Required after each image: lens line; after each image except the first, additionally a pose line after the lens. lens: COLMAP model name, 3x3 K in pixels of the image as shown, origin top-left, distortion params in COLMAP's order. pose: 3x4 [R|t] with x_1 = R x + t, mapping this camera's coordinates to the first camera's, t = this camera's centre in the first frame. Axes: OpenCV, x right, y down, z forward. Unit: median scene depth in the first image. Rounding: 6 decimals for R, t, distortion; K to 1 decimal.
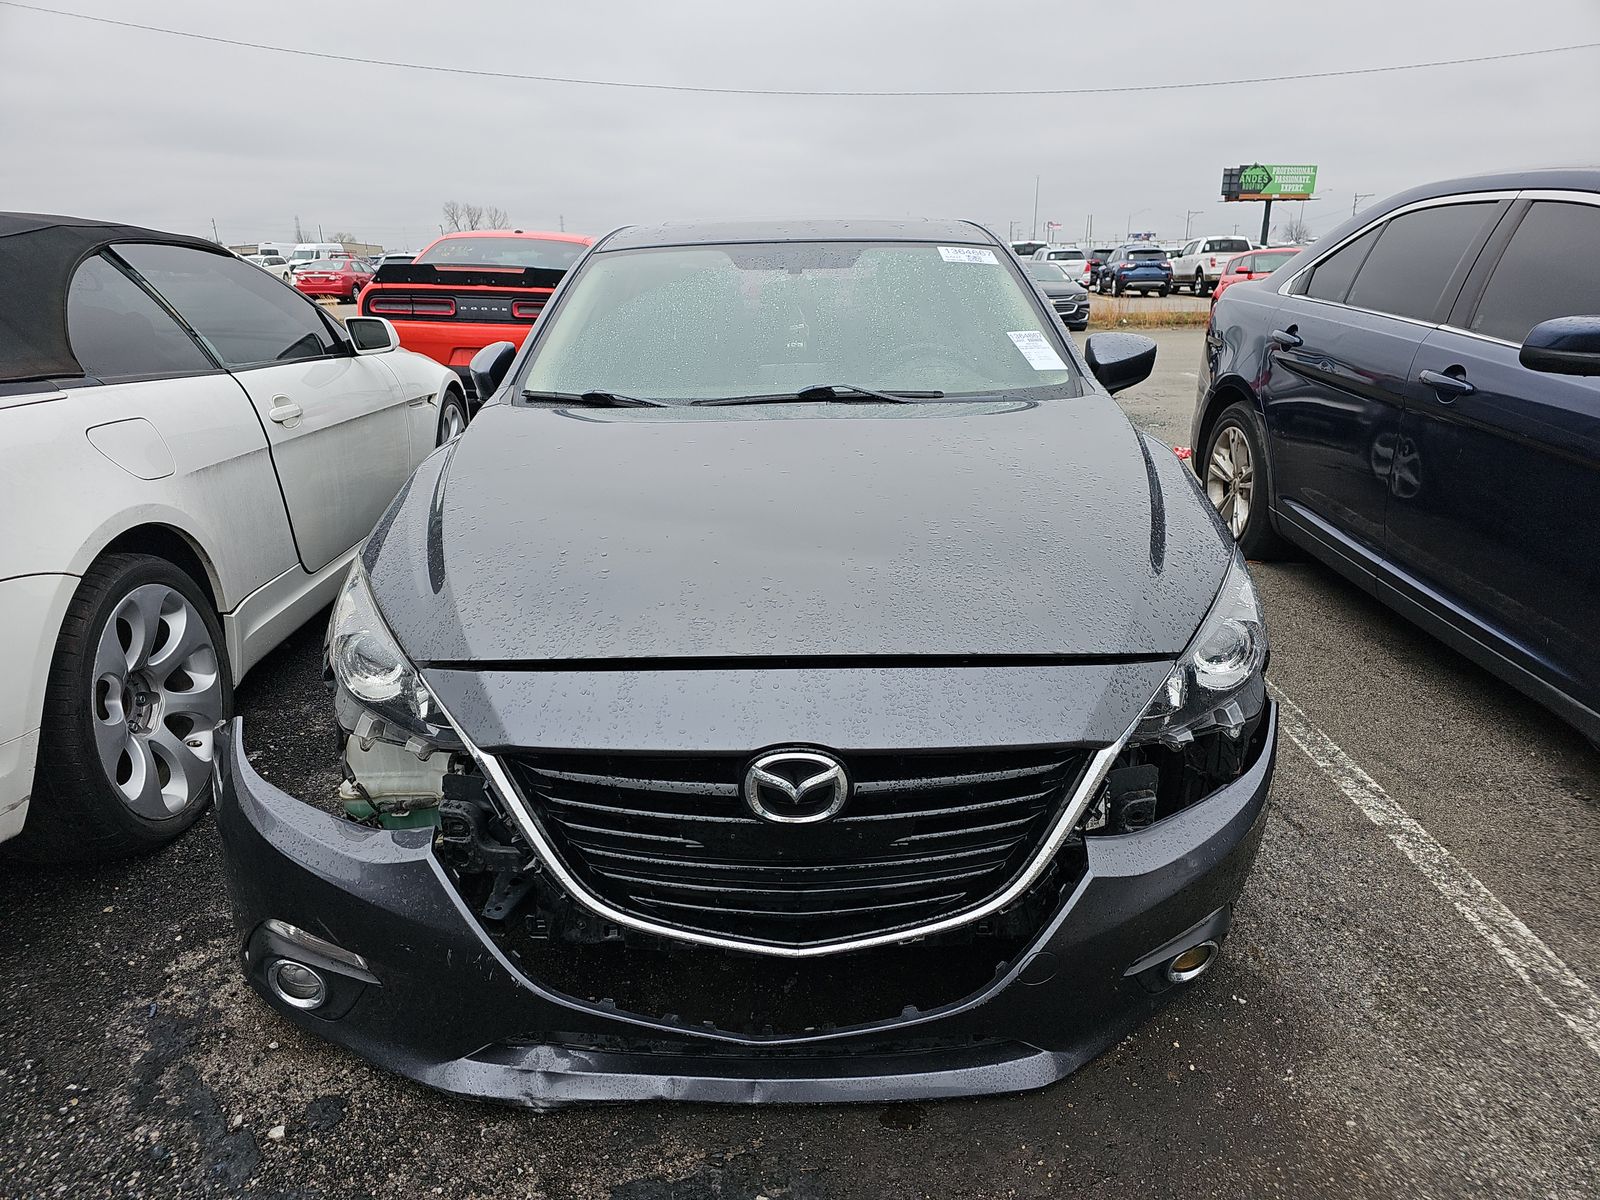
lens RADIAL K [[1060.8, 0, 788.3], [0, 1060.8, 600.1], [0, 0, 1]] dist [0.020900, -0.001374]
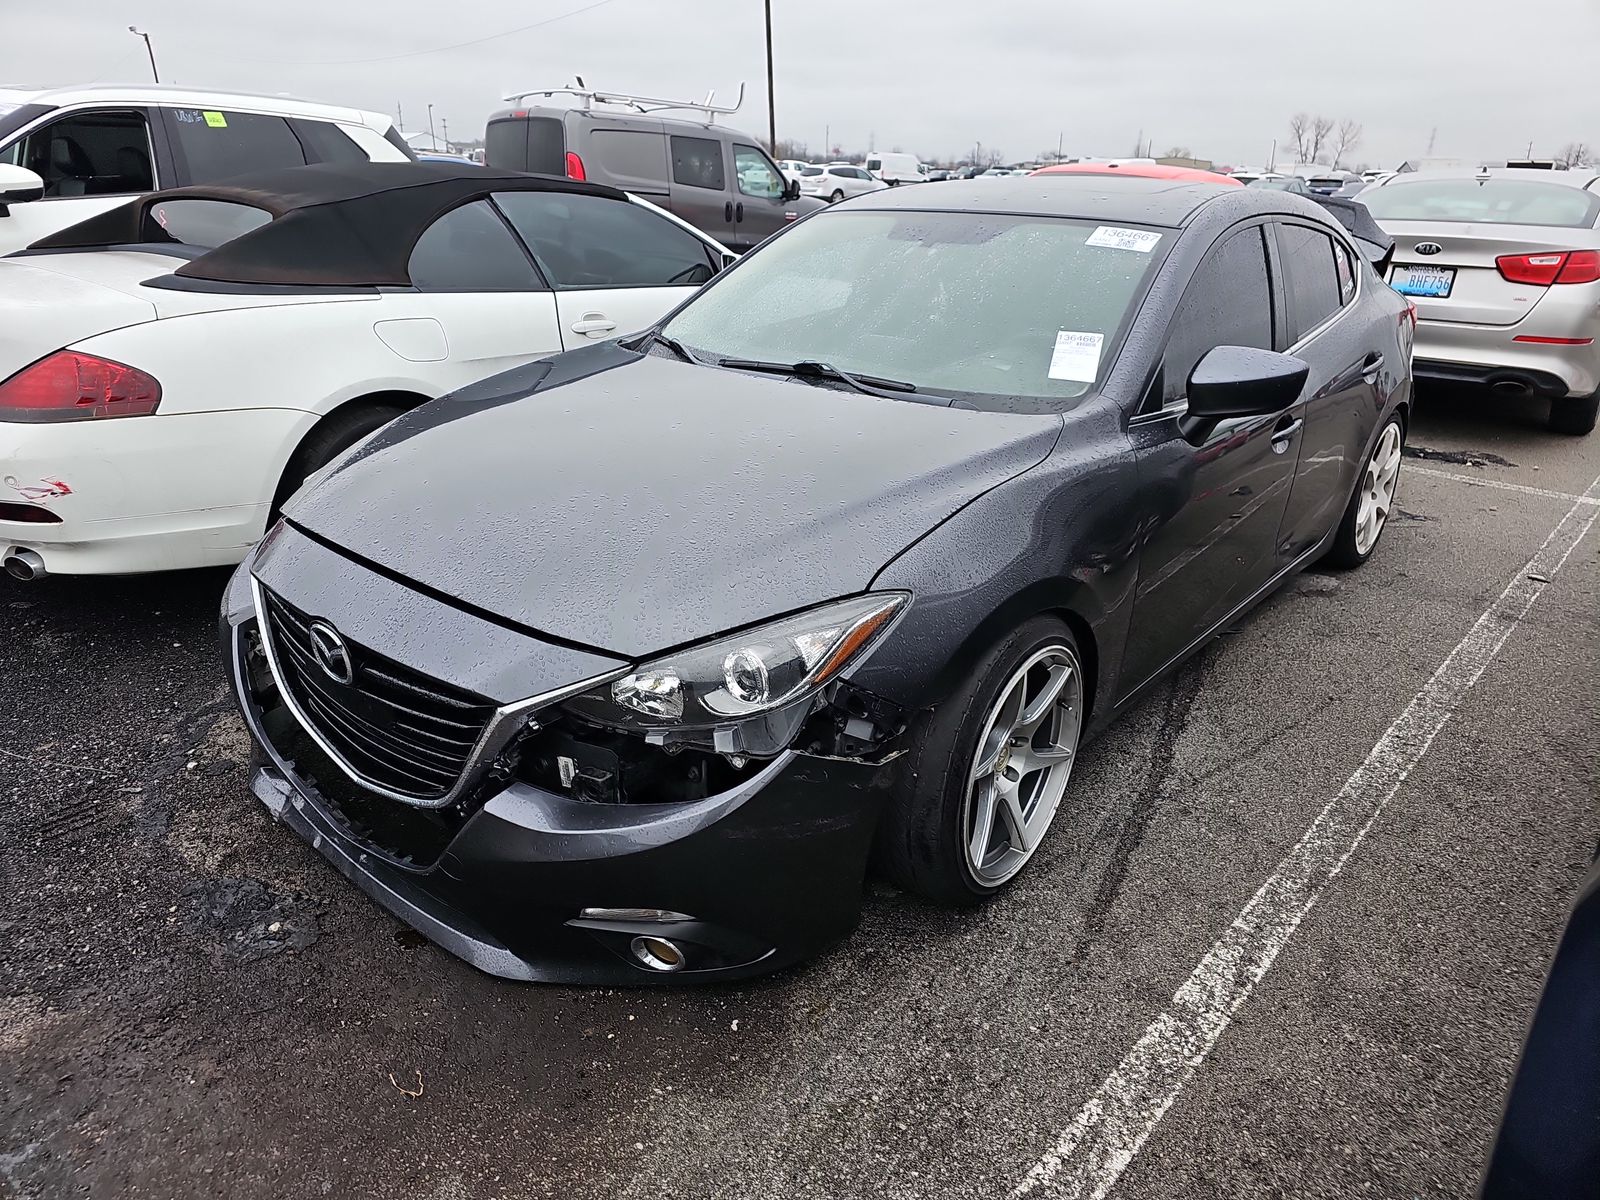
lens RADIAL K [[1040.2, 0, 761.9], [0, 1040.2, 594.2], [0, 0, 1]] dist [0.032100, -0.000963]
pose [[0.751504, 0.273848, -0.600207, 0.617811], [-0.231982, 0.961369, 0.148172, -0.112600], [0.617597, 0.027885, 0.786000, 0.154648]]
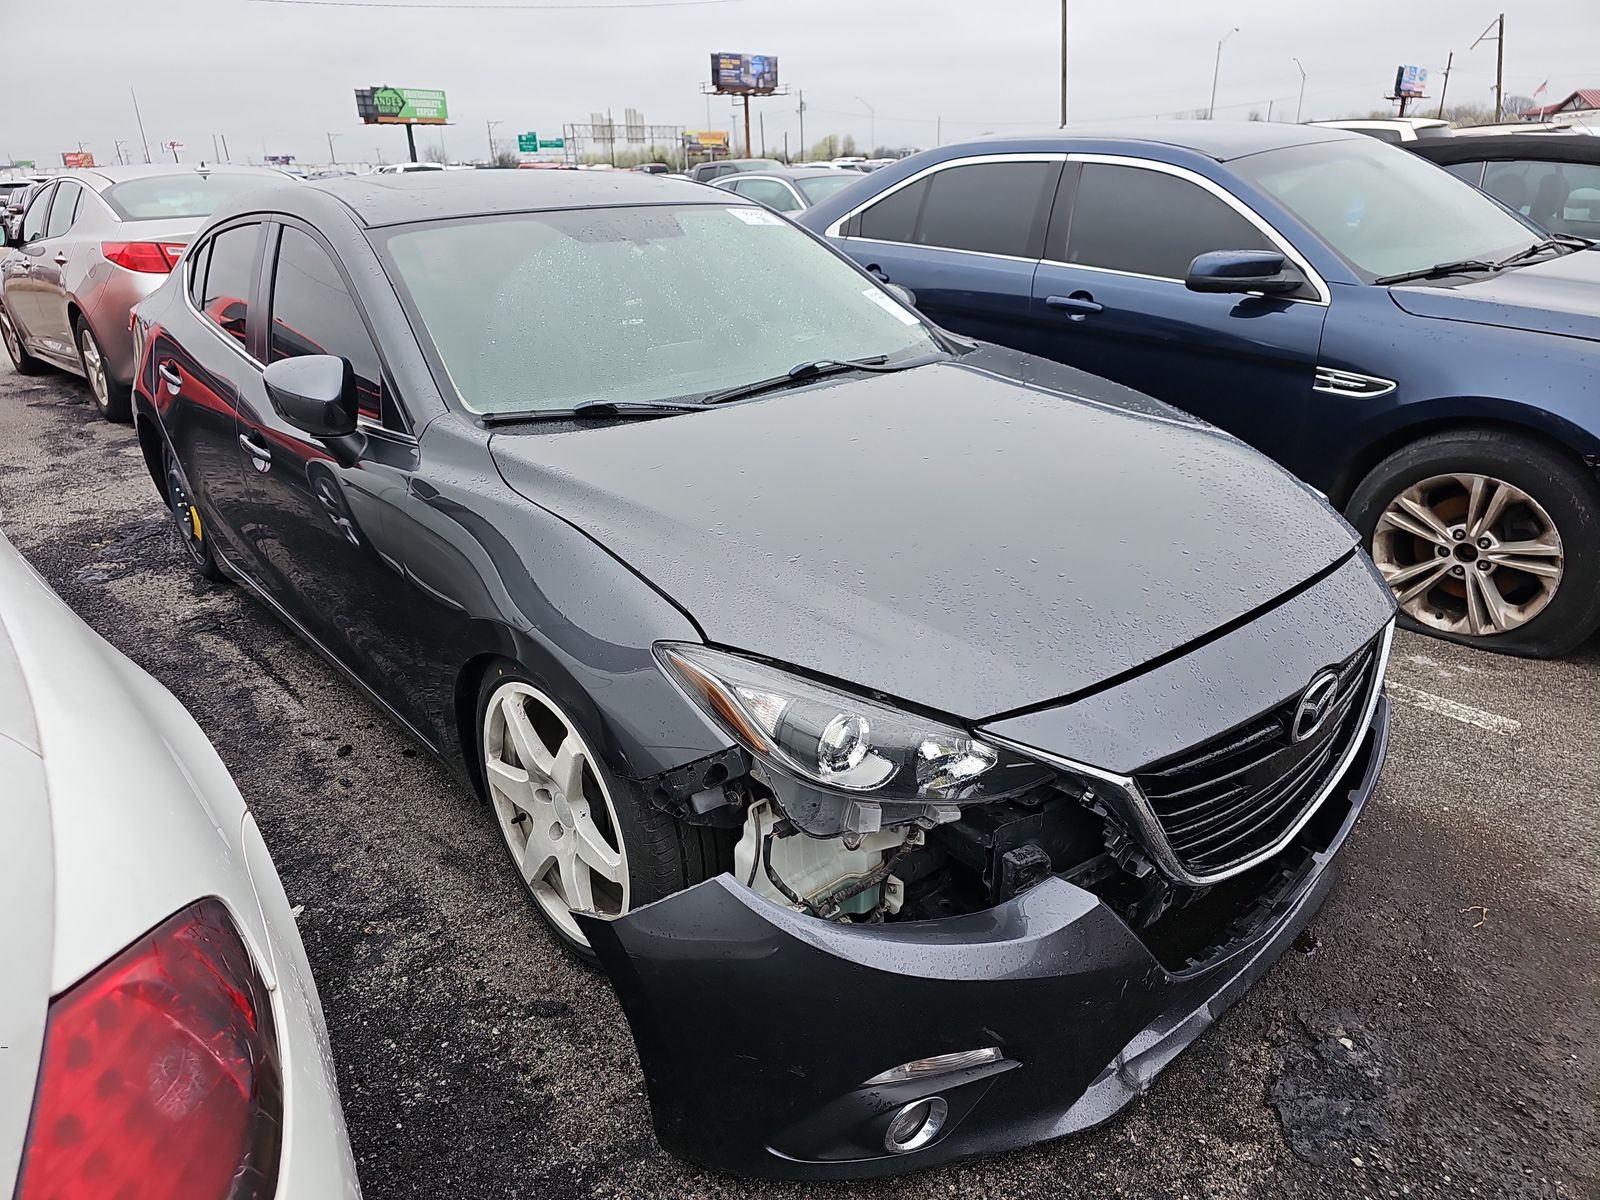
lens RADIAL K [[1060.8, 0, 788.3], [0, 1060.8, 600.1], [0, 0, 1]] dist [0.020900, -0.001374]
pose [[0.748084, -0.257288, 0.611697, -0.585321], [0.218491, 0.965881, 0.139055, -0.119646], [-0.626604, 0.029625, 0.778775, 0.230116]]
